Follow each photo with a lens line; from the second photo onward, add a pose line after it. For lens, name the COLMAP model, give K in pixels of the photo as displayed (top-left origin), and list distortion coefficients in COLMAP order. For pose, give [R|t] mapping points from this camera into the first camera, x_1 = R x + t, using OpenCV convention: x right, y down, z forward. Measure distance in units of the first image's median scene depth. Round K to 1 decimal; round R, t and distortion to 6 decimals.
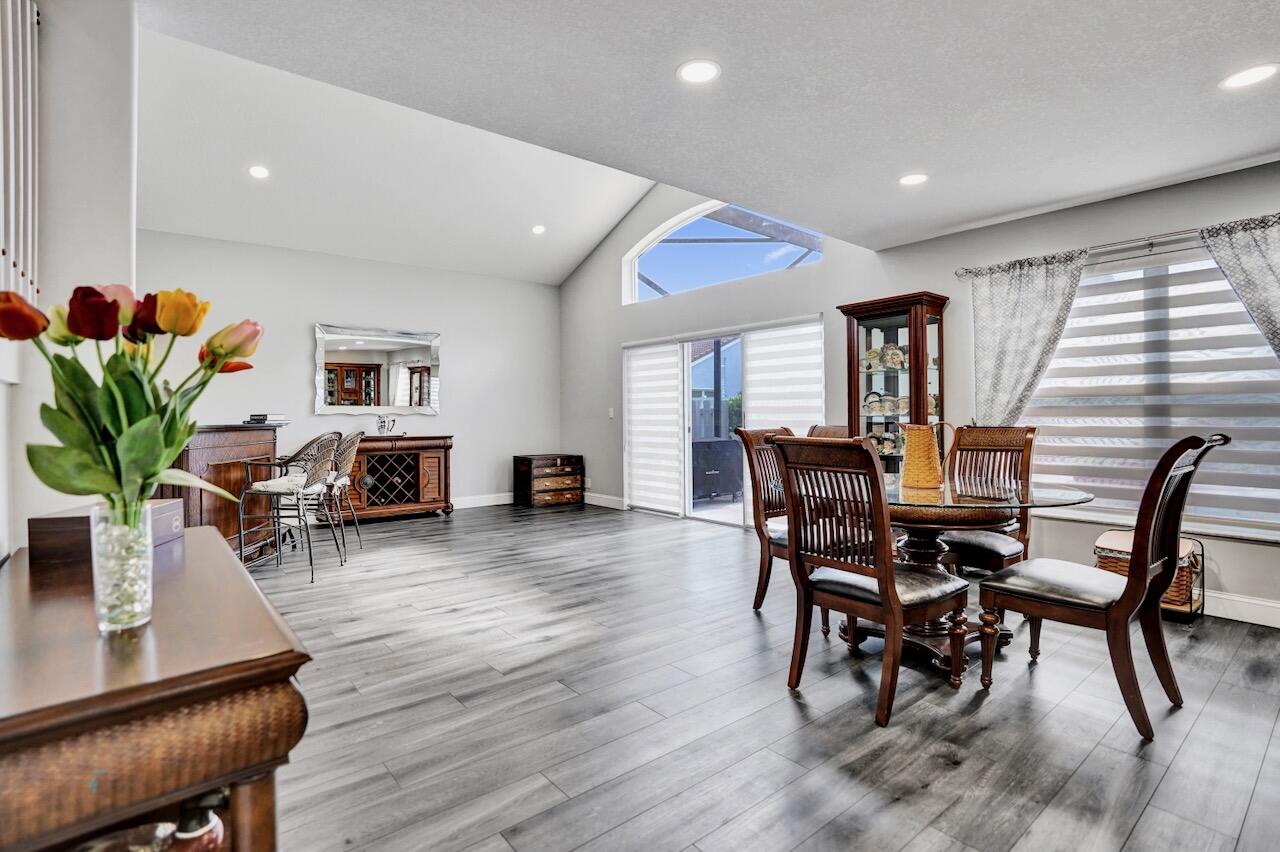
lens RADIAL K [[622.6, 0, 635.9], [0, 622.6, 421.5], [0, 0, 1]] dist [-0.056448, 0.028866]
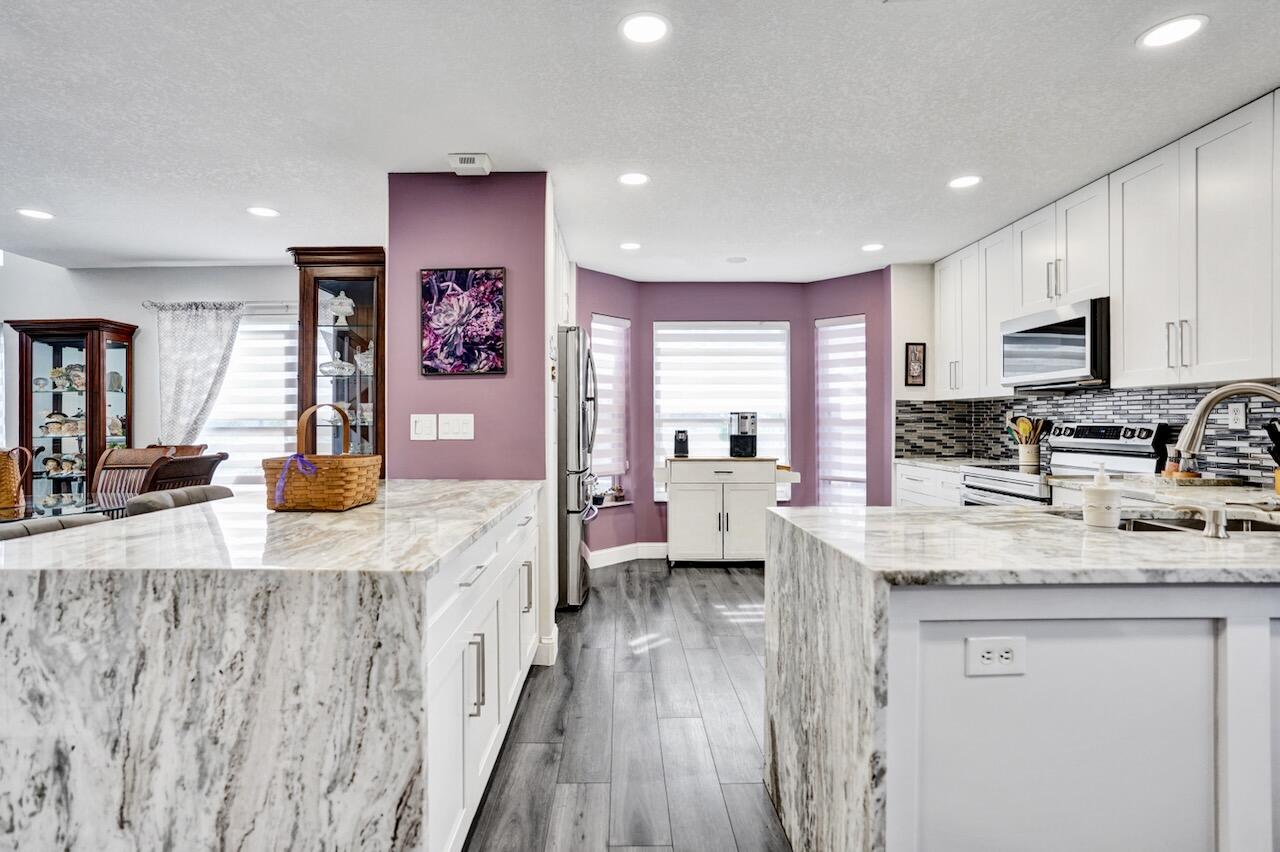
lens RADIAL K [[631.5, 0, 631.8], [0, 631.5, 423.4], [0, 0, 1]] dist [-0.059474, 0.033230]
pose [[0.625496, 0.004096, 0.780217, 0.182543], [0.009025, 0.999881, -0.012485, -0.008537], [-0.780175, 0.014851, 0.625385, -0.305632]]
